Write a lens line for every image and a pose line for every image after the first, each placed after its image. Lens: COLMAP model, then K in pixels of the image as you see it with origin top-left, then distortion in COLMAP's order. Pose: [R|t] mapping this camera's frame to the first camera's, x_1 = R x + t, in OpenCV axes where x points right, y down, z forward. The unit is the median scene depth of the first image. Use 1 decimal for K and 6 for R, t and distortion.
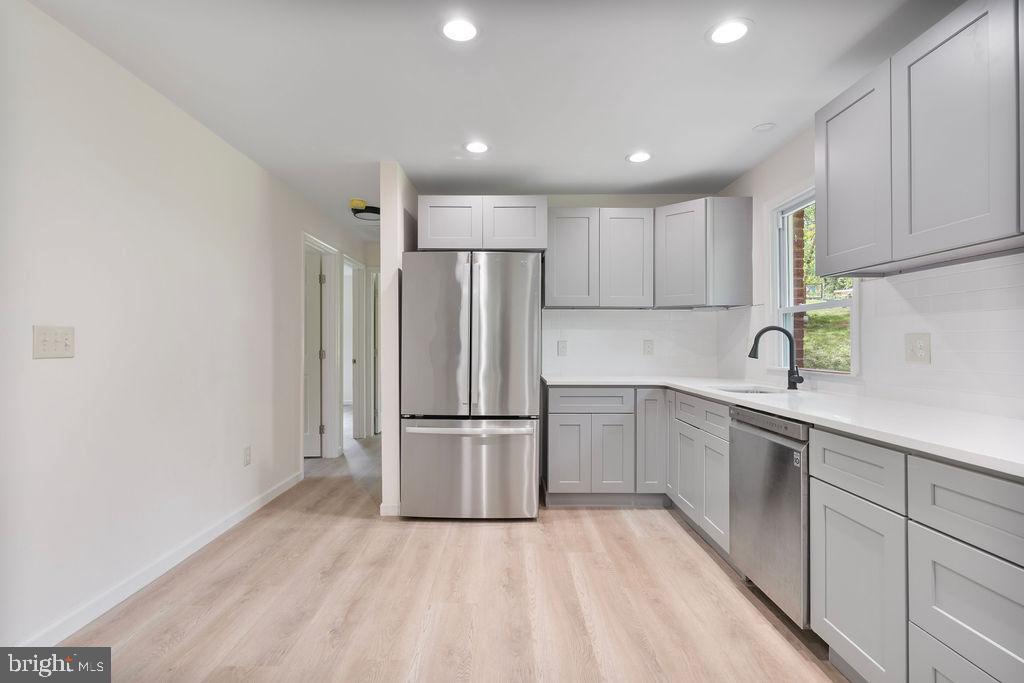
lens RADIAL K [[504.3, 0, 503.6], [0, 504.3, 342.1], [0, 0, 1]] dist [-0.002349, -0.002382]
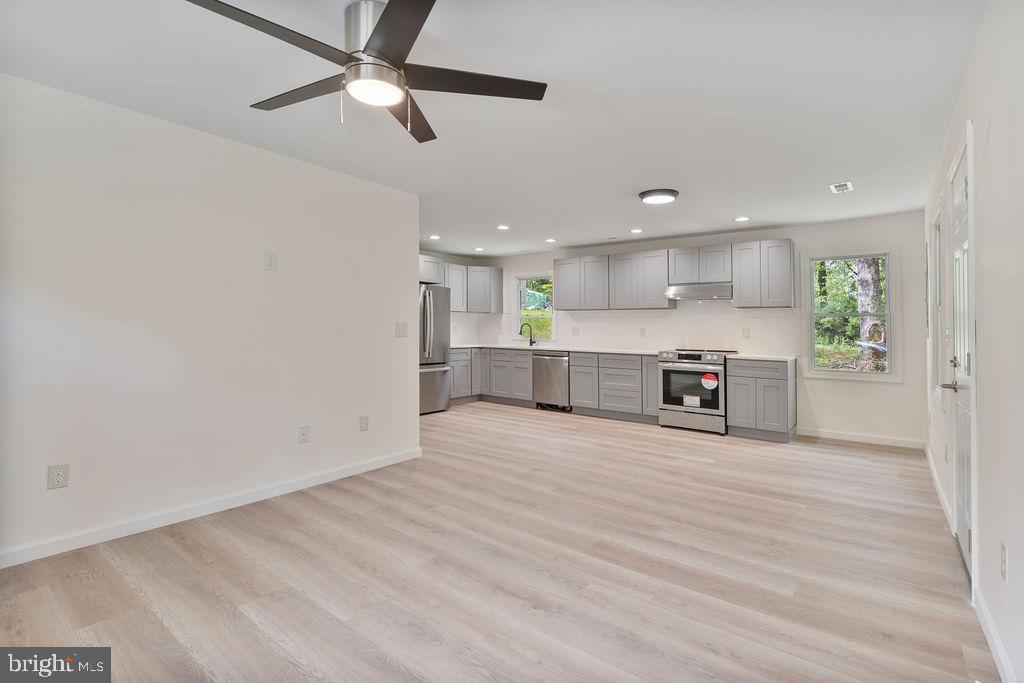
lens RADIAL K [[487.8, 0, 504.4], [0, 487.8, 347.0], [0, 0, 1]] dist [0.006620, 0.000921]
pose [[0.616604, -0.028012, 0.786775, -1.497694], [-0.013170, 0.998860, 0.045884, -0.020489], [-0.787163, -0.038654, 0.615532, -0.511402]]
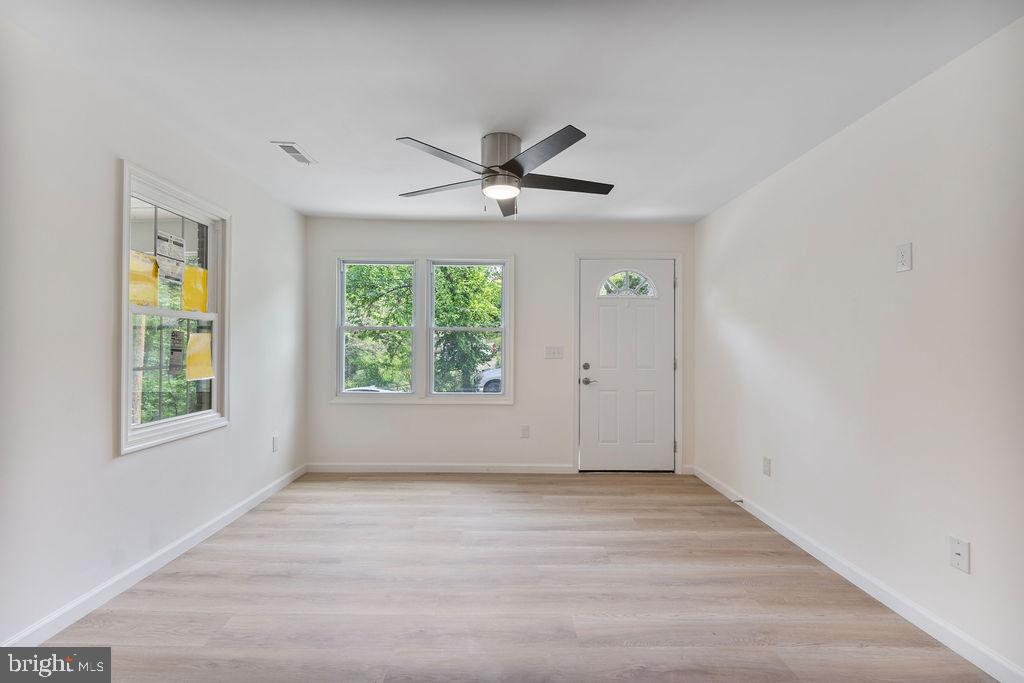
lens RADIAL K [[457.1, 0, 508.9], [0, 457.1, 339.1], [0, 0, 1]] dist [0.000230, -0.000828]
pose [[0.016782, -0.023100, -0.999592, -0.318775], [-0.001057, 0.999732, -0.023121, -0.018137], [0.999859, 0.001445, 0.016753, -0.037404]]
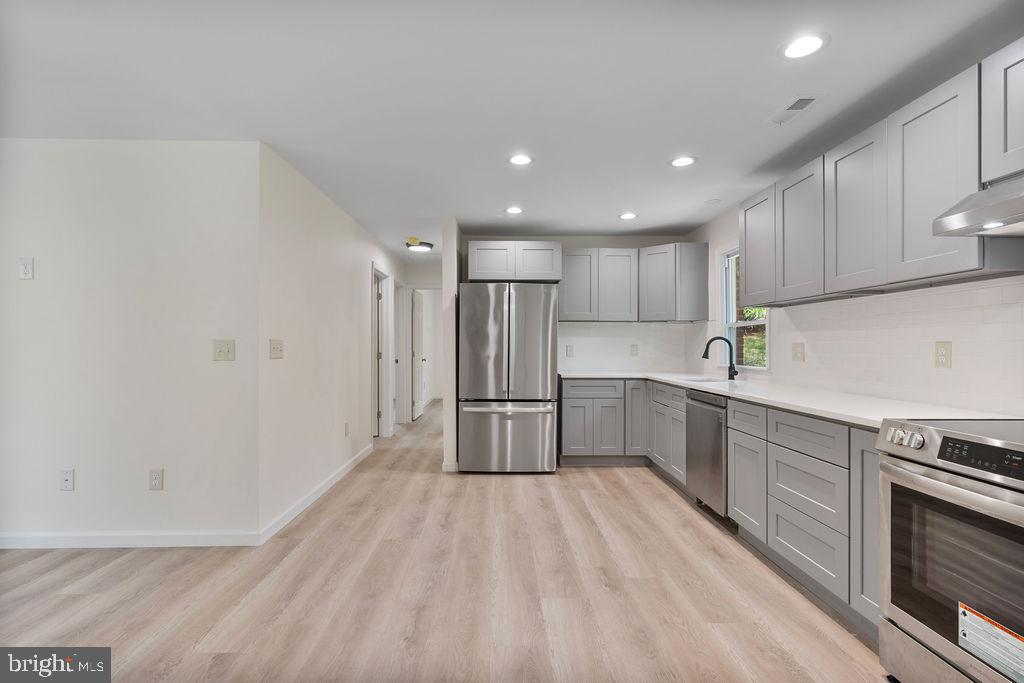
lens RADIAL K [[487.8, 0, 502.6], [0, 487.8, 343.0], [0, 0, 1]] dist [0.006620, 0.000921]
pose [[0.999898, 0.000426, 0.014273, -0.104220], [-0.000412, 0.999999, -0.000976, -0.010599], [-0.014274, 0.000970, 0.999898, -0.375241]]
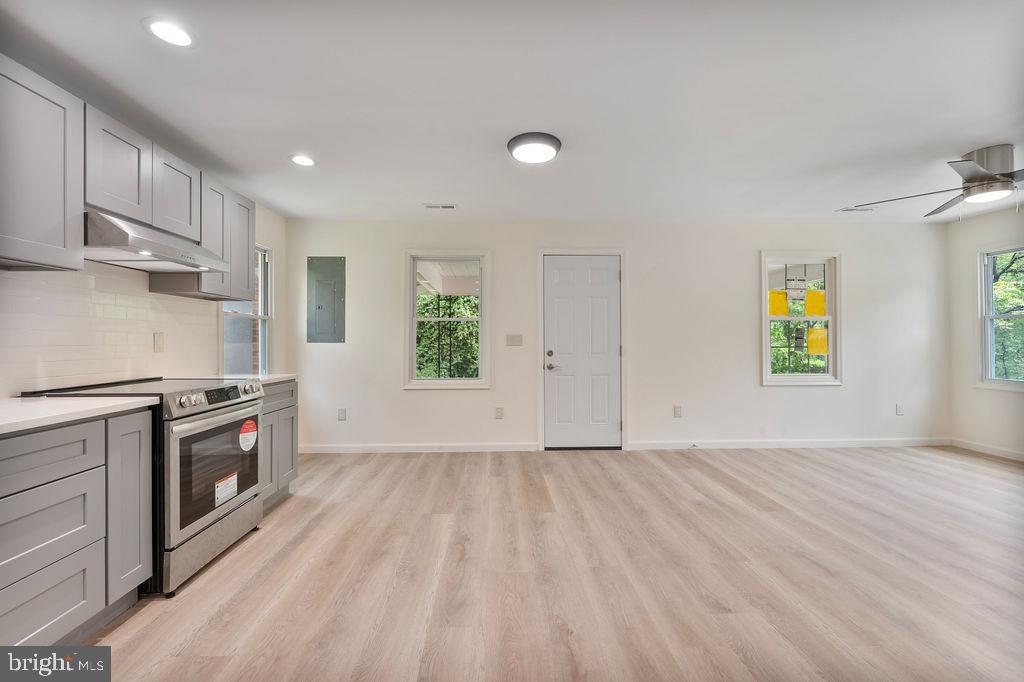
lens RADIAL K [[422.0, 0, 512.8], [0, 422.0, 338.4], [0, 0, 1]] dist [-0.000223, -0.001195]
pose [[-0.998873, -0.002462, -0.047398, -0.119238], [-0.001906, 0.999929, -0.011775, 0.003379], [0.047424, -0.011671, -0.998807, 0.775747]]
